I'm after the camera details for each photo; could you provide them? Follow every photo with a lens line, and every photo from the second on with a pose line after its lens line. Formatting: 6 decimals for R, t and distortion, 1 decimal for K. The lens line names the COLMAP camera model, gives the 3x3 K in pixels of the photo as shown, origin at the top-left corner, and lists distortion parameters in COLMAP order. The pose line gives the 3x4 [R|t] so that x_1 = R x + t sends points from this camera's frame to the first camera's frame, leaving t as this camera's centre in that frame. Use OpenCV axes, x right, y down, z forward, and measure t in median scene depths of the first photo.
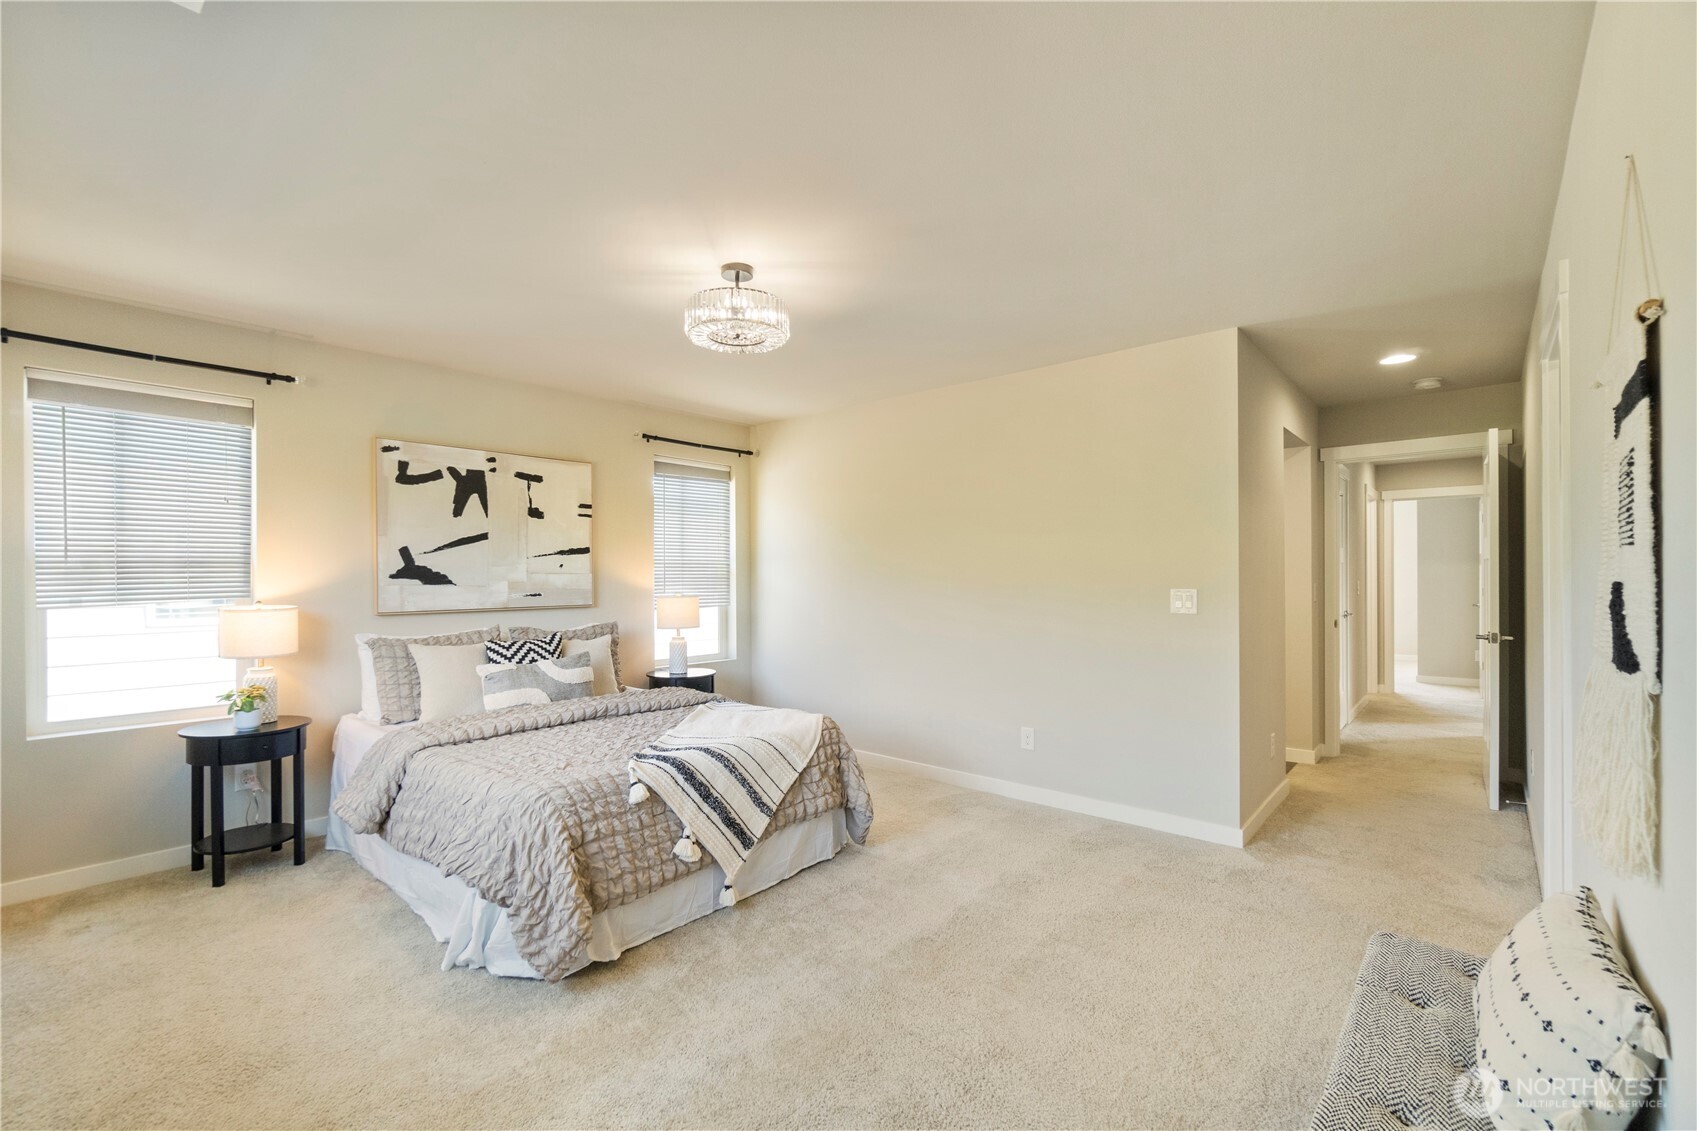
lens RADIAL K [[733.7, 0, 839.2], [0, 733.7, 569.8], [0, 0, 1]] dist [-0.003164, 0.000762]
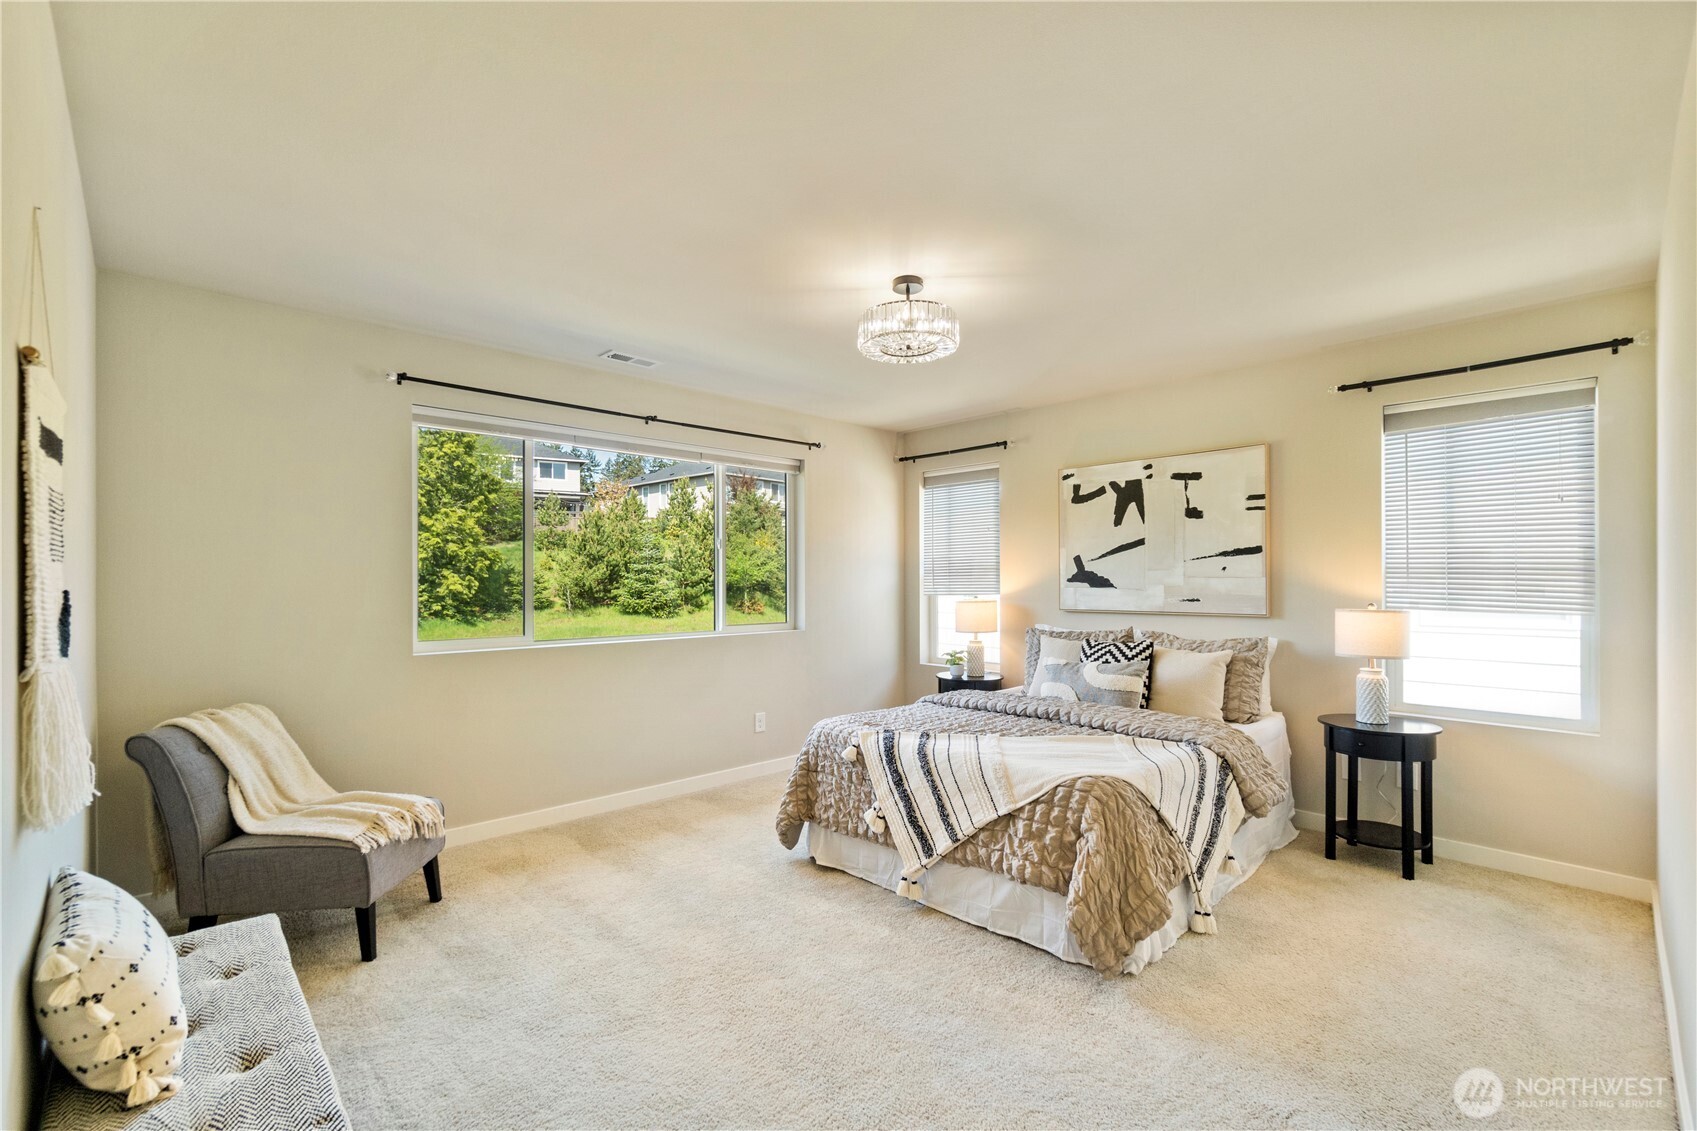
lens RADIAL K [[733.7, 0, 839.2], [0, 733.7, 577.3], [0, 0, 1]] dist [-0.003164, 0.000762]
pose [[-0.094626, -0.001088, -0.995512, 0.621030], [0.009108, 0.999957, -0.001958, 0.002992], [0.995471, -0.009252, -0.094612, 0.697977]]
